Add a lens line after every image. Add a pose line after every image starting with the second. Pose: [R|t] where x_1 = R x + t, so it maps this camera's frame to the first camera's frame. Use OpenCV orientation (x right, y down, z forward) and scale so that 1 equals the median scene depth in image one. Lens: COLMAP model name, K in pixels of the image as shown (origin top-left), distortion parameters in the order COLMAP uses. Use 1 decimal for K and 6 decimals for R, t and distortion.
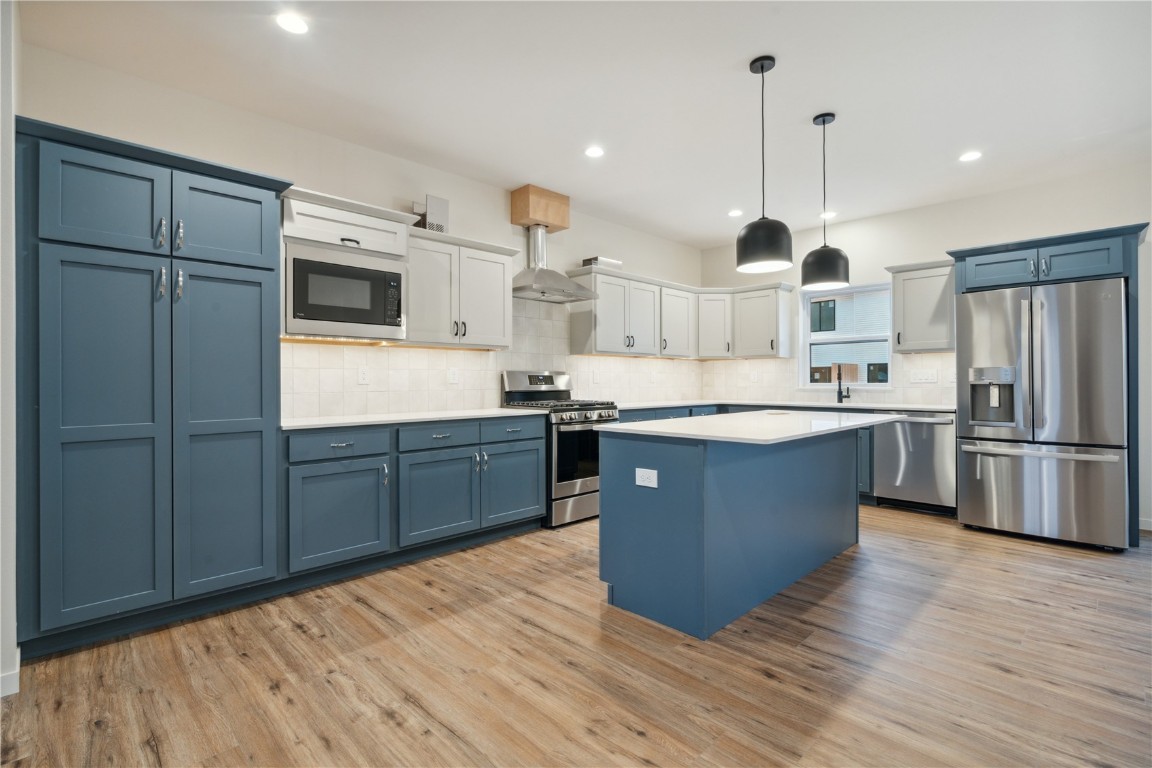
lens RADIAL K [[526.7, 0, 594.0], [0, 526.7, 383.1], [0, 0, 1]] dist [-0.000046, 0.000241]
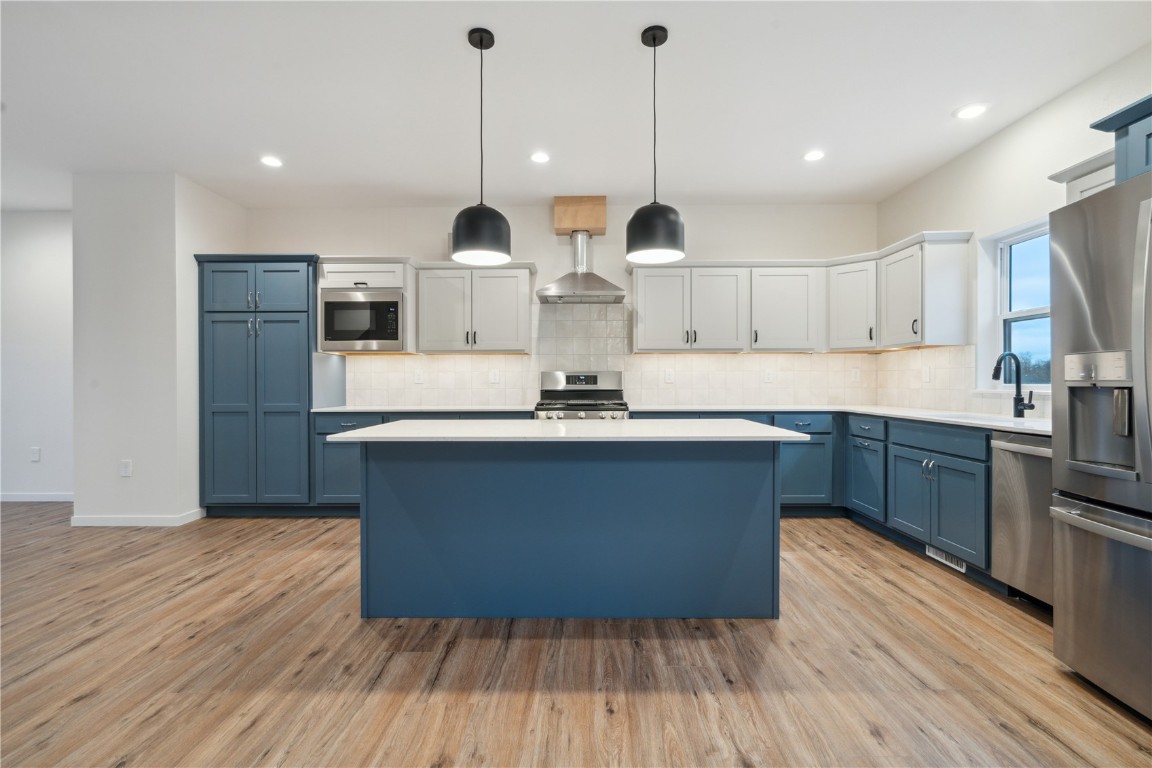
lens RADIAL K [[526.7, 0, 594.0], [0, 526.7, 383.1], [0, 0, 1]] dist [-0.000046, 0.000241]
pose [[0.700741, 0.001899, -0.713414, 1.100735], [-0.002452, 0.999997, 0.000253, 0.000711], [0.713412, 0.001572, 0.700743, 0.480357]]
